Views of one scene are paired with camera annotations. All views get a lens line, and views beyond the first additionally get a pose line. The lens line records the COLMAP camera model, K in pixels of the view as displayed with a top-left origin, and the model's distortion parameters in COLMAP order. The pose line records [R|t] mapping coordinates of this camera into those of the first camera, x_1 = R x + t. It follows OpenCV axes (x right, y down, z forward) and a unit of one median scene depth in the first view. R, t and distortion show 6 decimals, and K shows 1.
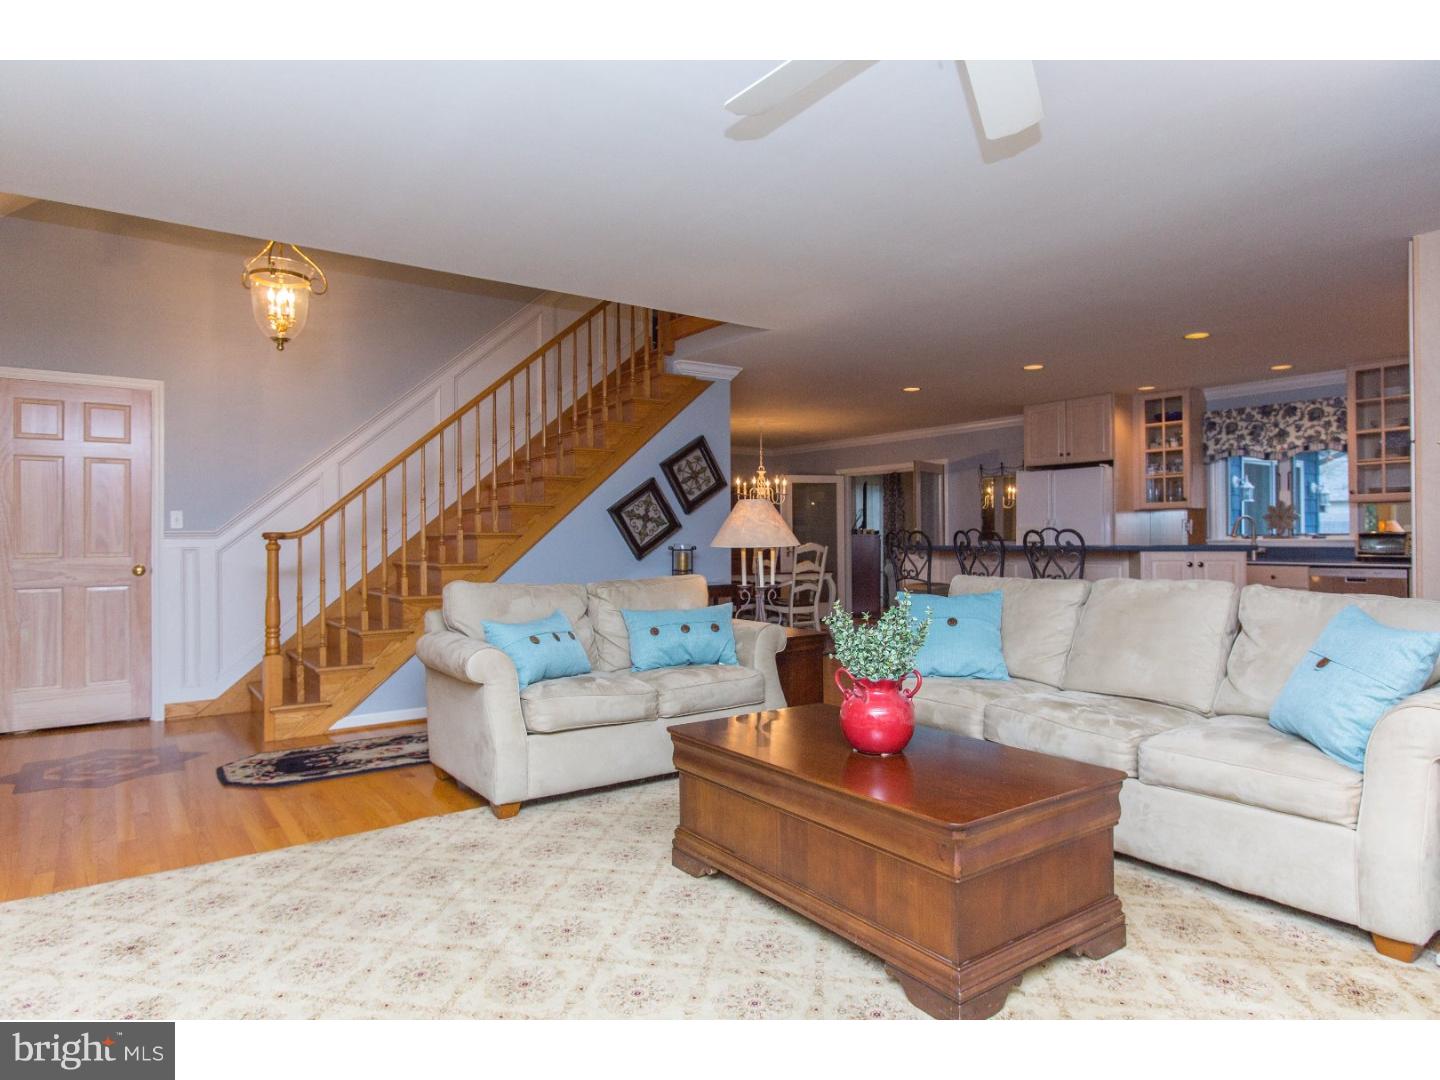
lens RADIAL K [[882.7, 0, 716.6], [0, 882.7, 530.9], [0, 0, 1]] dist [0.021428, -0.004194]
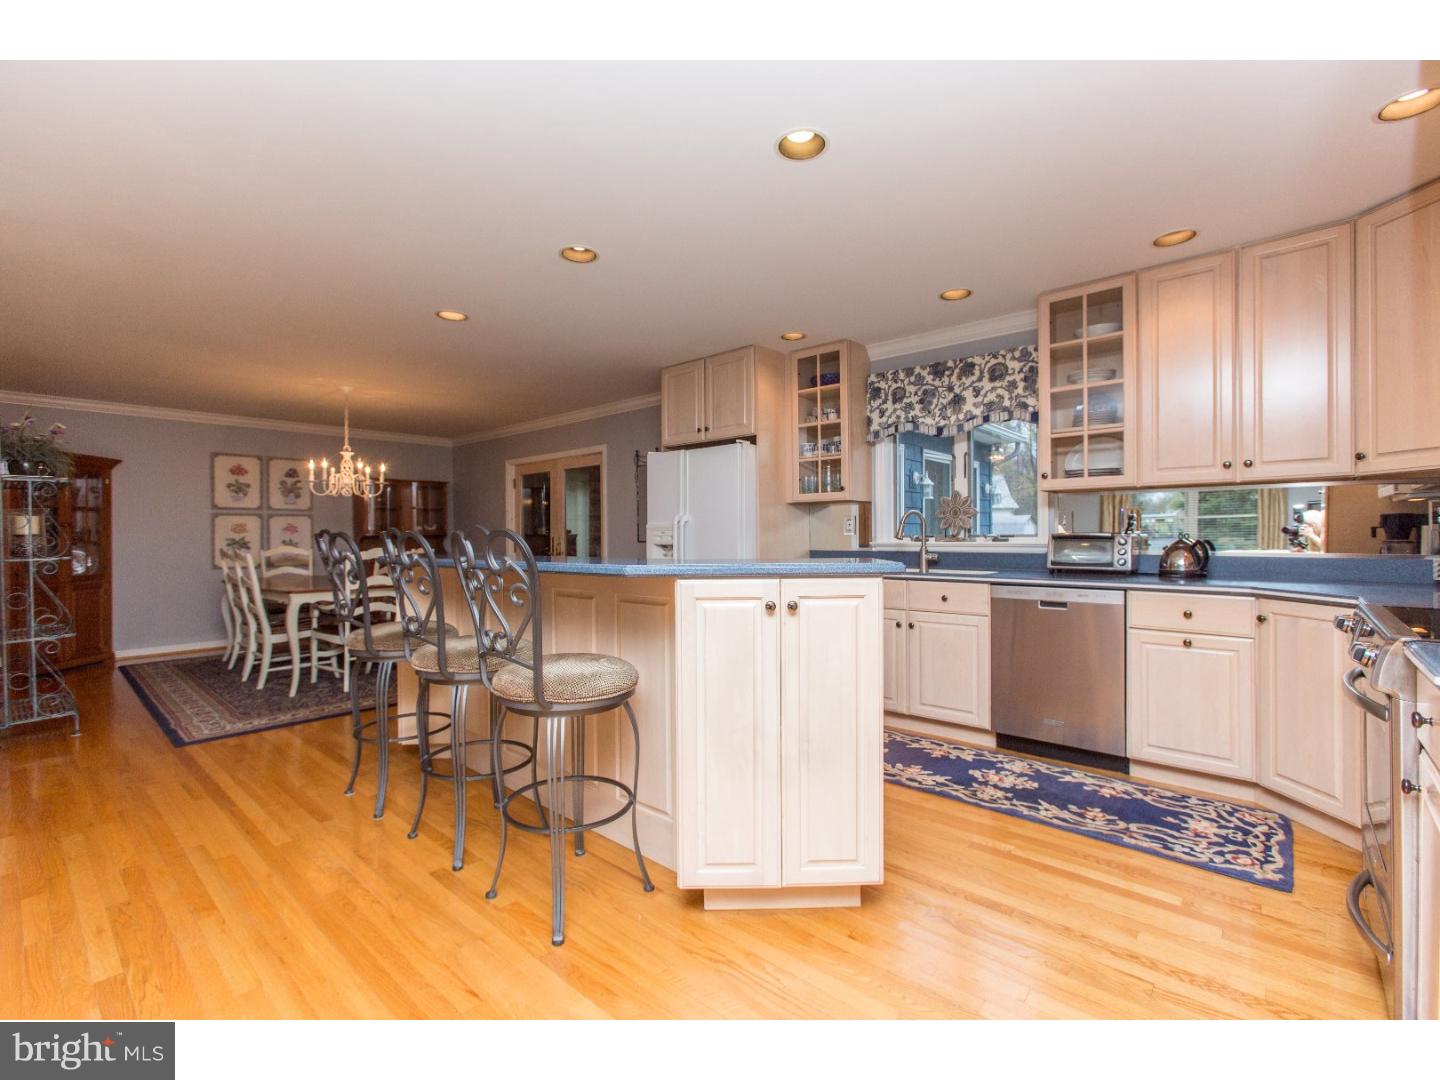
lens RADIAL K [[634.7, 0, 735.2], [0, 634.7, 535.3], [0, 0, 1]] dist [-0.002520, 0.000649]
pose [[0.975892, -0.002675, 0.218237, 0.330829], [0.000604, 0.999954, 0.009552, -0.001702], [-0.218252, -0.009190, 0.975849, 0.510910]]
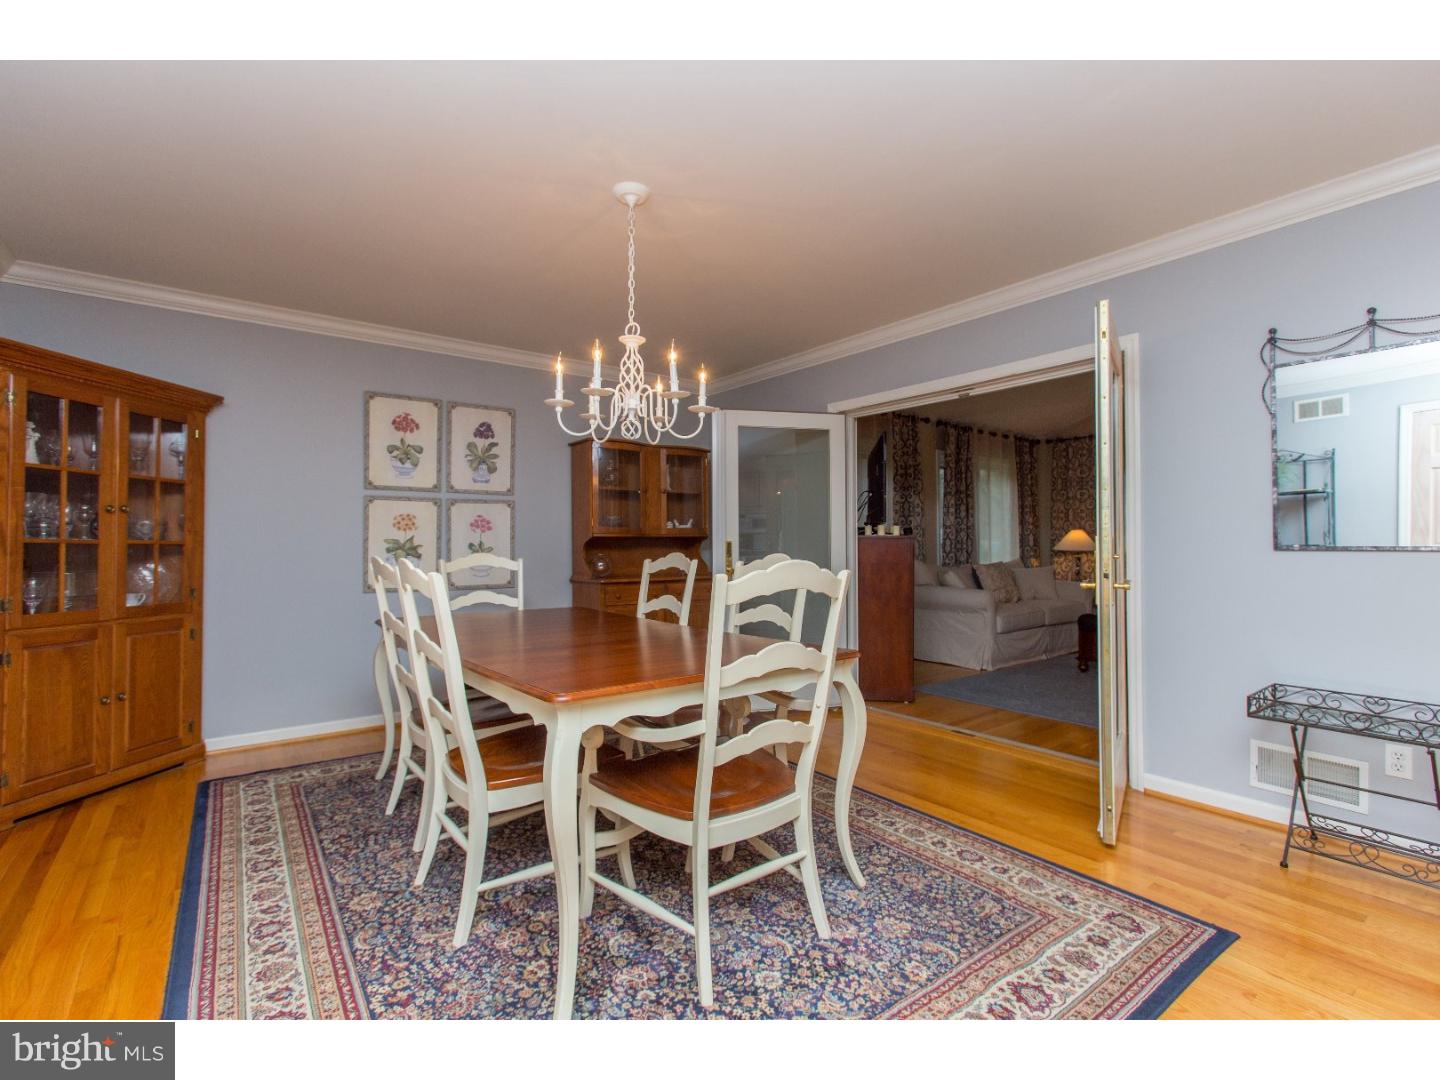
lens RADIAL K [[634.7, 0, 718.6], [0, 634.7, 540.1], [0, 0, 1]] dist [-0.002520, 0.000649]
pose [[0.999673, 0.003484, 0.025328, 0.100224], [-0.003510, 0.999993, 0.001019, 0.009291], [-0.025324, -0.001107, 0.999679, 0.982236]]
